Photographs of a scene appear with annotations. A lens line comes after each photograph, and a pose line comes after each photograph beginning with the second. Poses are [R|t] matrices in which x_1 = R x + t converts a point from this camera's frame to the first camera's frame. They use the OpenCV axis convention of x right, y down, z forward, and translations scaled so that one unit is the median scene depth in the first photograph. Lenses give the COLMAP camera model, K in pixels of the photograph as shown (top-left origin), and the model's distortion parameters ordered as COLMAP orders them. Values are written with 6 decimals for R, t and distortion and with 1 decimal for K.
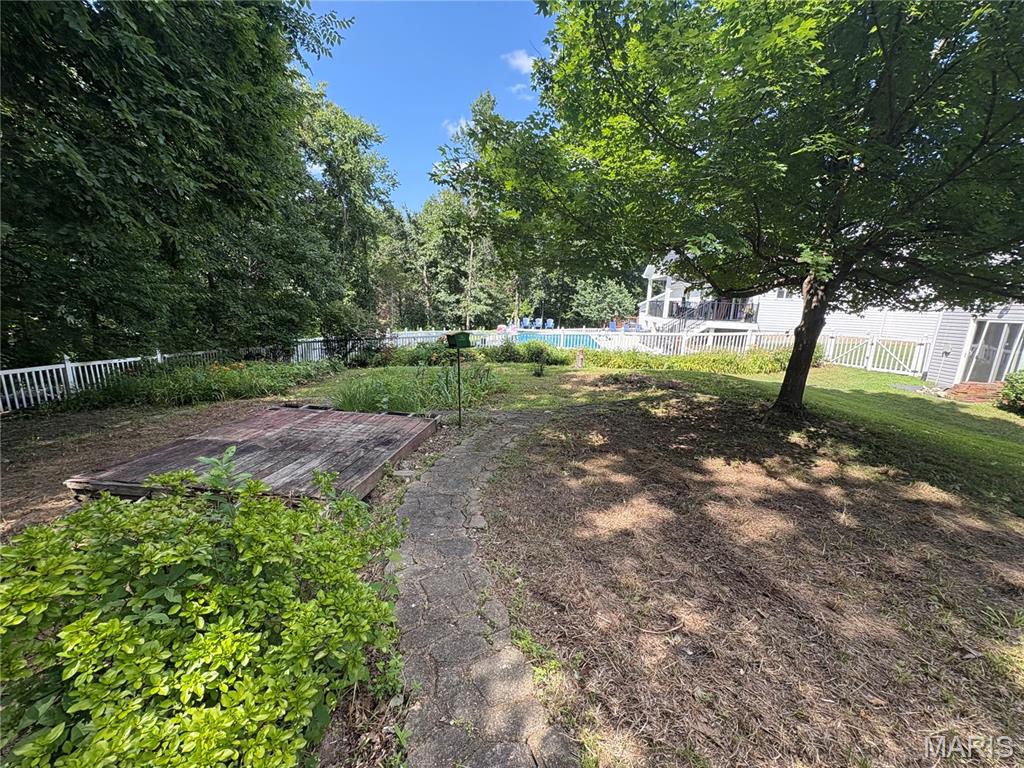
lens RADIAL K [[411.6, 0, 512.0], [0, 411.6, 384.0], [0, 0, 1]] dist [0.004371, 0.000123]
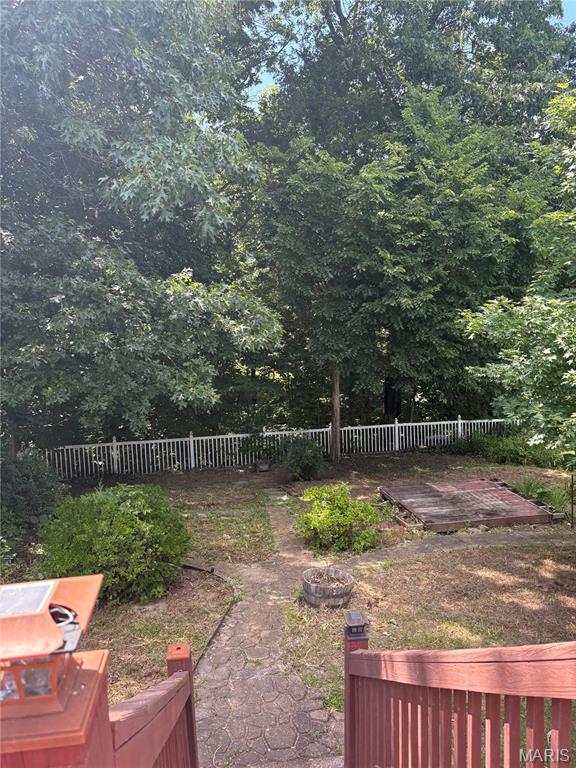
lens RADIAL K [[577.3, 0, 288.0], [0, 577.3, 384.0], [0, 0, 1]] dist [0.030022, 0.000555]
pose [[0.290501, 0.065374, -0.954639, 1.576533], [-0.141573, 0.989620, 0.024688, -0.302501], [0.946344, 0.127979, 0.296741, -0.496083]]
